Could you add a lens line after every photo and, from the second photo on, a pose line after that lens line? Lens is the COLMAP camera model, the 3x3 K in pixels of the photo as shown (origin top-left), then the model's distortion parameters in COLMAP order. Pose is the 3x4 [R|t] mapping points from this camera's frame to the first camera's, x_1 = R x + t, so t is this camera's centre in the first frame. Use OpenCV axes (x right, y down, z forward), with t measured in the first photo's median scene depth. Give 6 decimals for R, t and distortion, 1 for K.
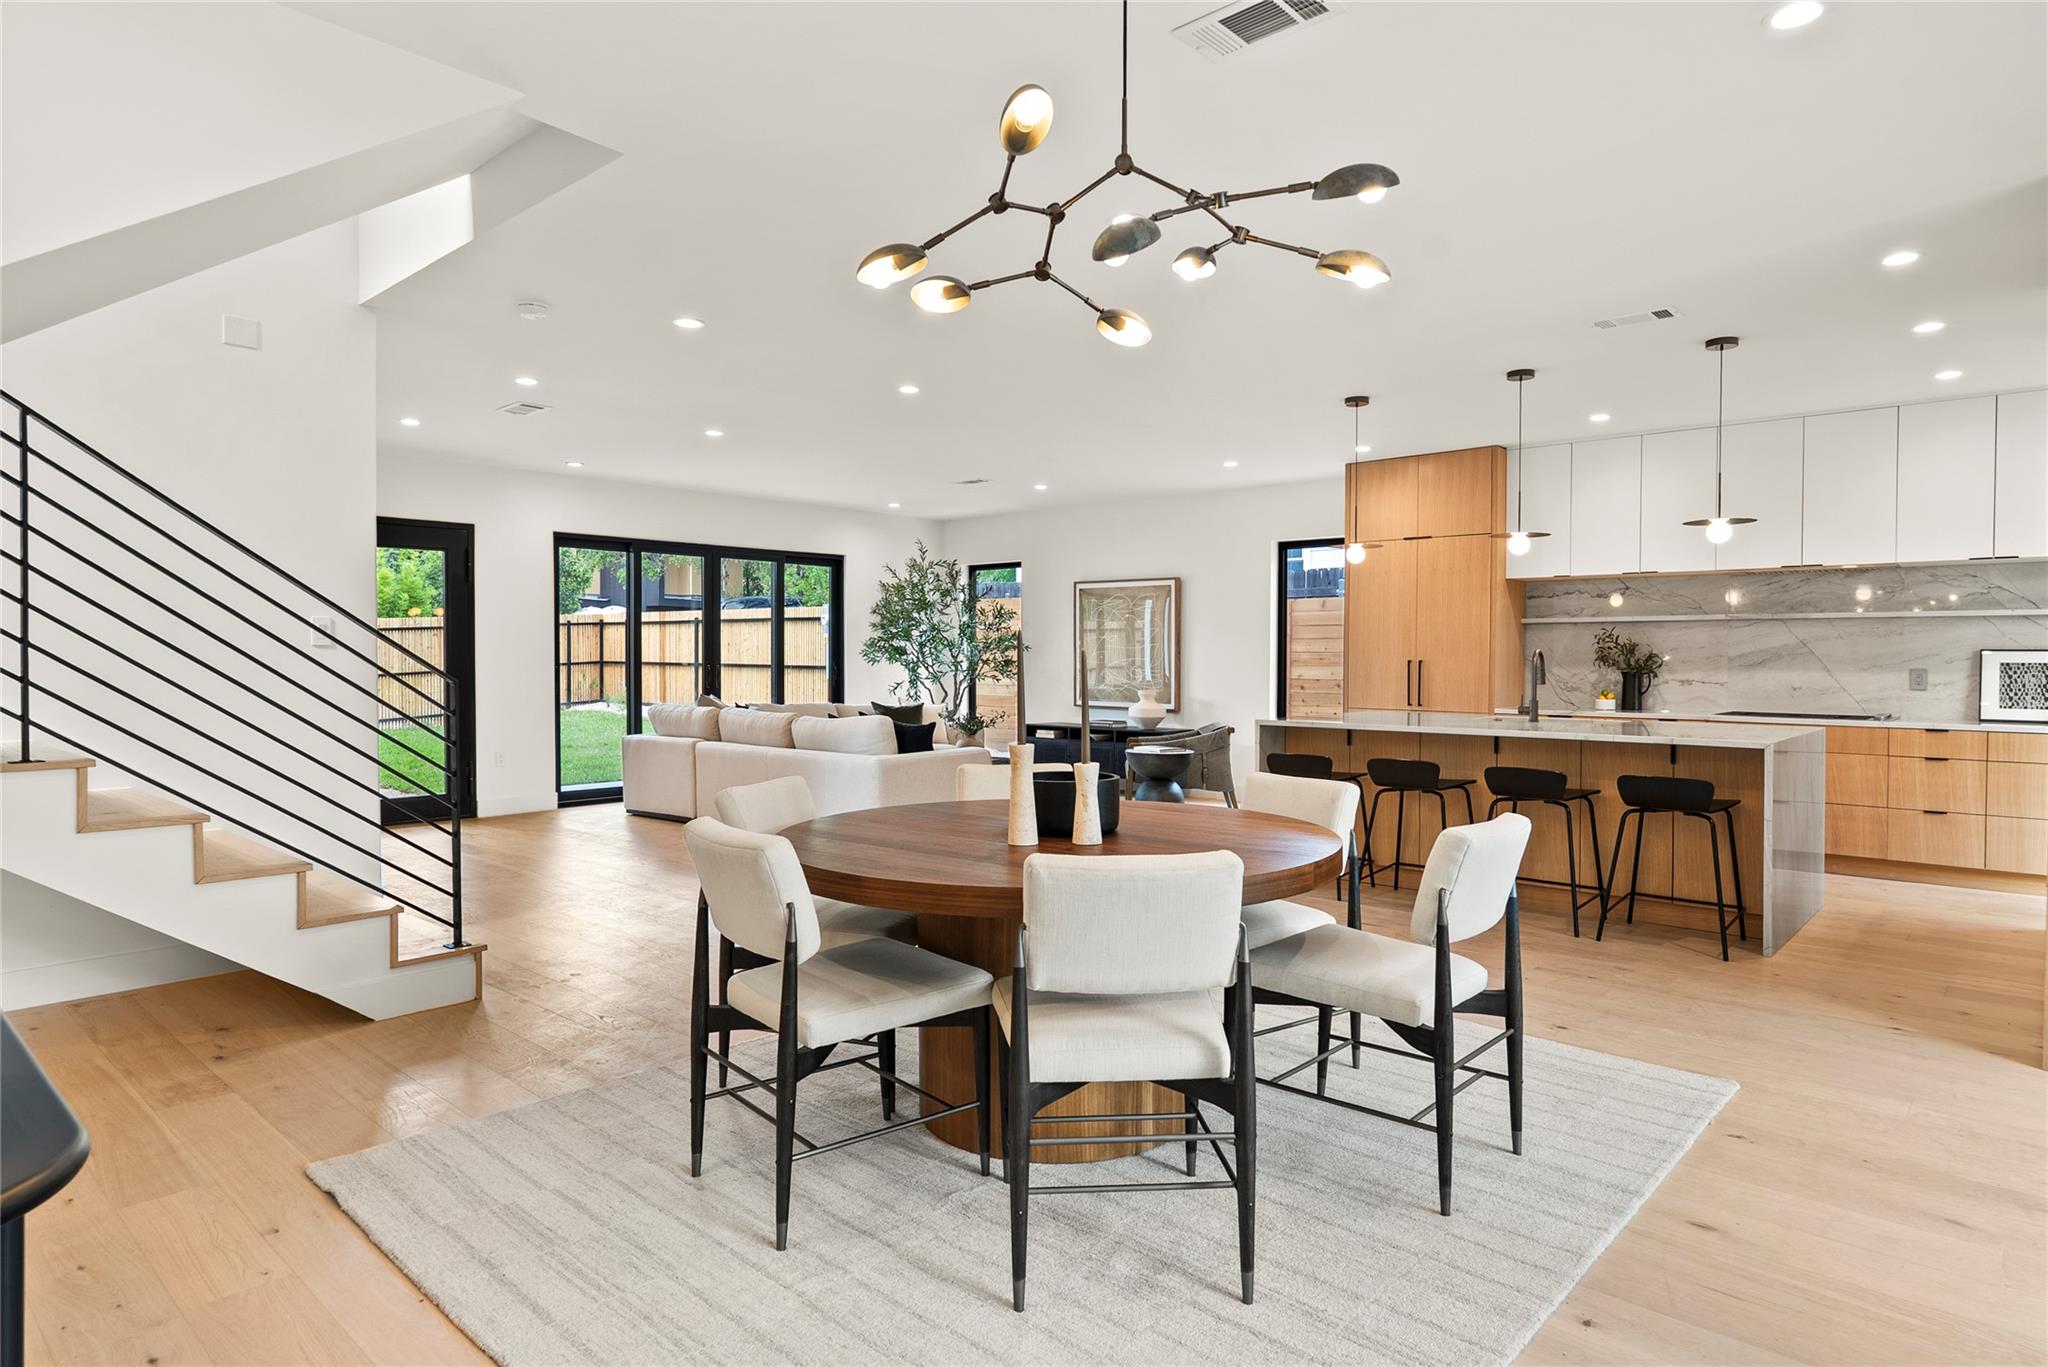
lens RADIAL K [[1164.0, 0, 1024.0], [0, 1164.0, 683.5], [0, 0, 1]] dist [-0.002023, 0.000655]
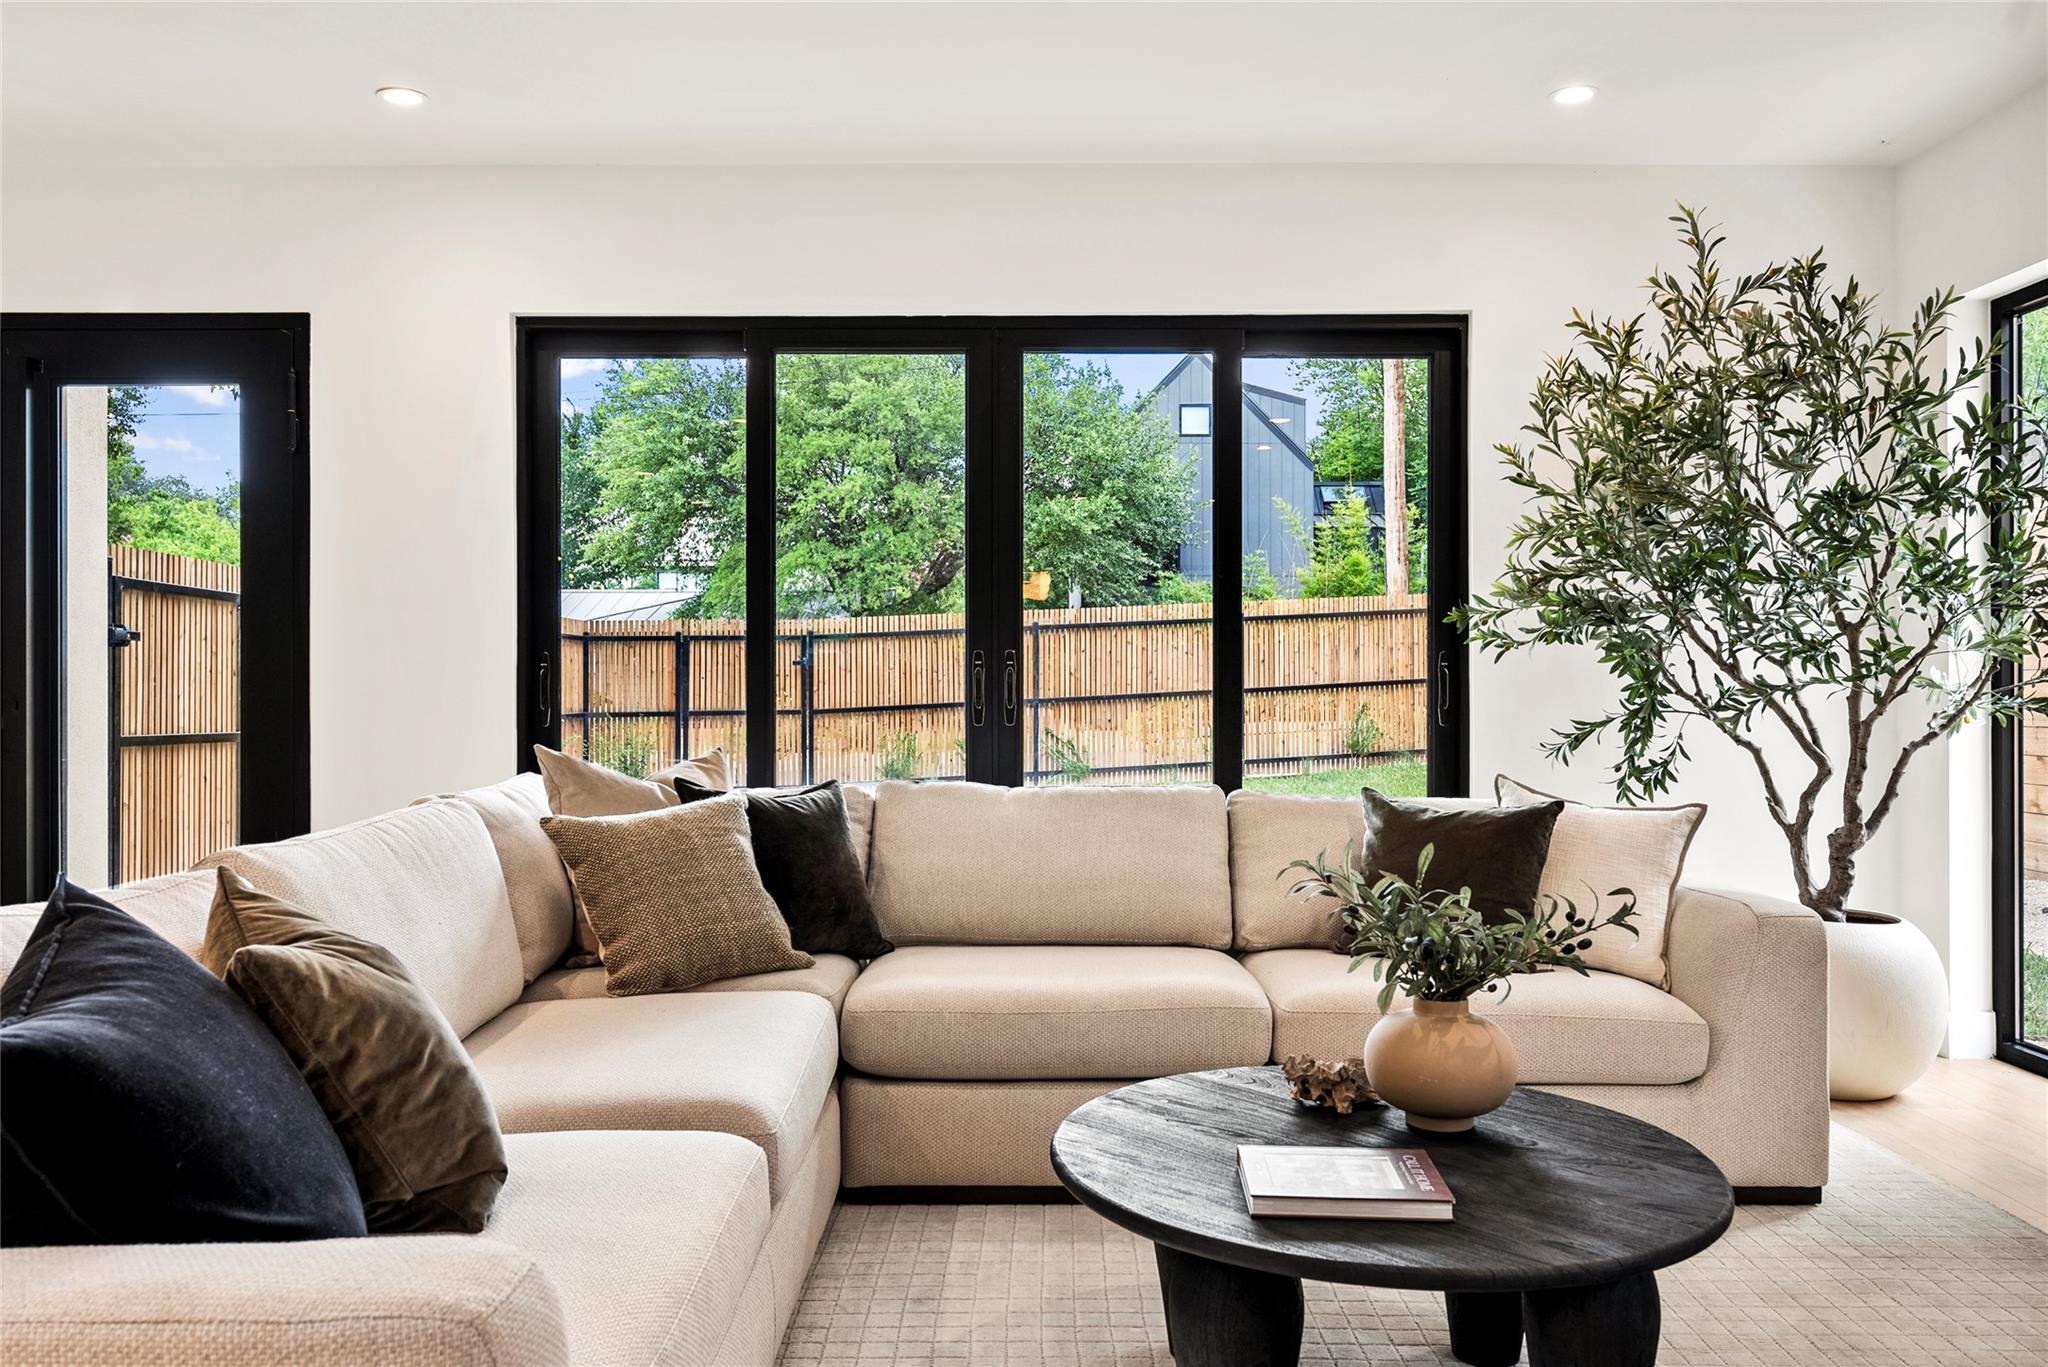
lens RADIAL K [[1584.0, 0, 1023.6], [0, 1584.0, 674.0], [0, 0, 1]] dist [0.001450, -0.000965]
pose [[0.672206, -0.005793, -0.740342, 0.099835], [-0.015031, 0.999656, -0.021470, -0.002075], [0.740212, 0.025560, 0.671888, 0.769104]]
